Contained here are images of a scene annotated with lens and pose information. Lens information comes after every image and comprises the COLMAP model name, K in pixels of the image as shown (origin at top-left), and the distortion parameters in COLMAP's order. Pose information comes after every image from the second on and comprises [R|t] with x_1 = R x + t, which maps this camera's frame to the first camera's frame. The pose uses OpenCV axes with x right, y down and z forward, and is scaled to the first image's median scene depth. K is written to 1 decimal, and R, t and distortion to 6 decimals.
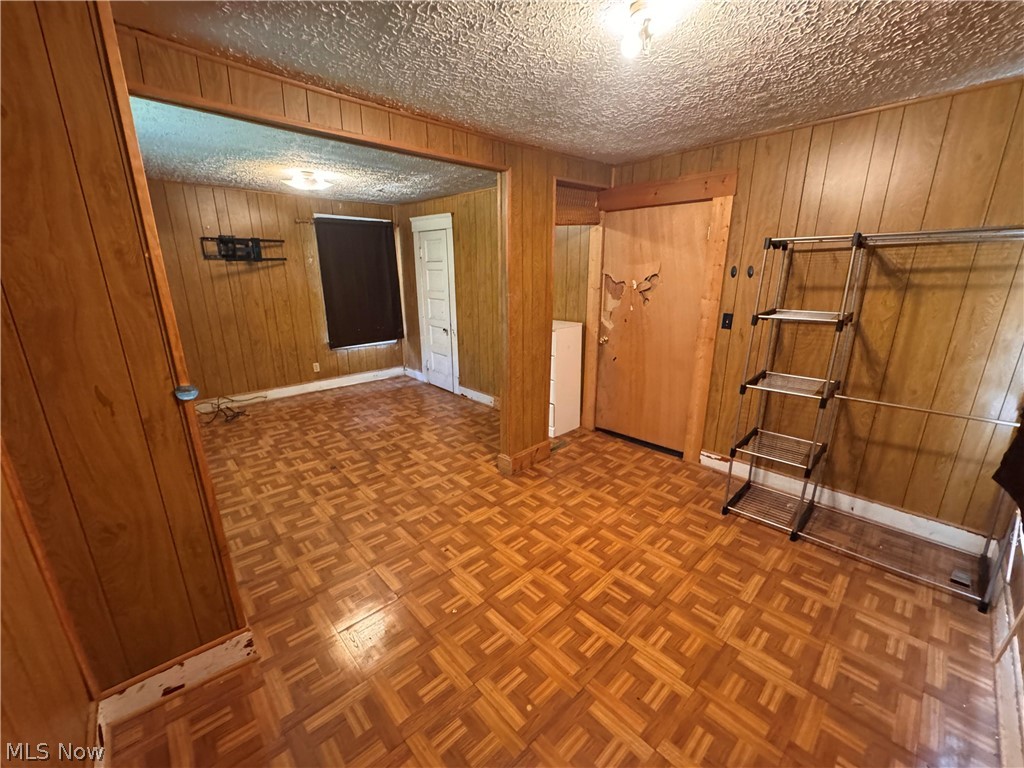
lens RADIAL K [[410.2, 0, 509.6], [0, 410.2, 382.0], [0, 0, 1]] dist [-0.010590, 0.000461]
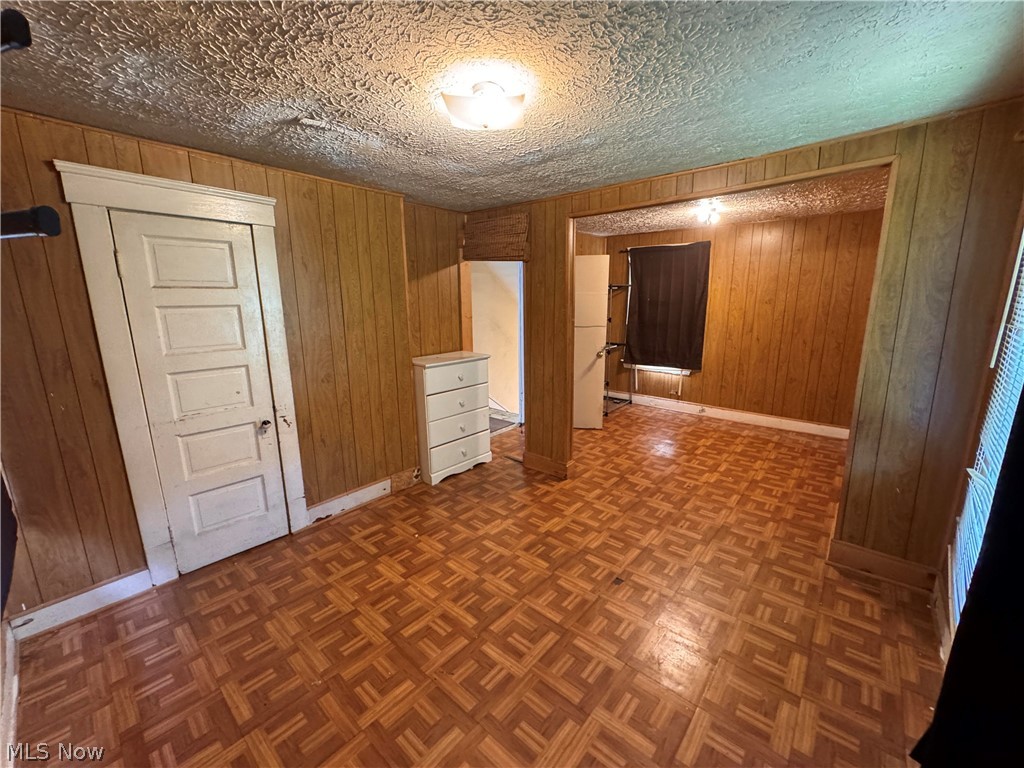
lens RADIAL K [[410.2, 0, 509.6], [0, 410.2, 382.0], [0, 0, 1]] dist [-0.010590, 0.000461]
pose [[-0.103072, -0.194125, 0.975547, -0.997391], [0.273031, 0.937576, 0.215417, -0.298957], [-0.956467, 0.288558, -0.043635, 1.082520]]
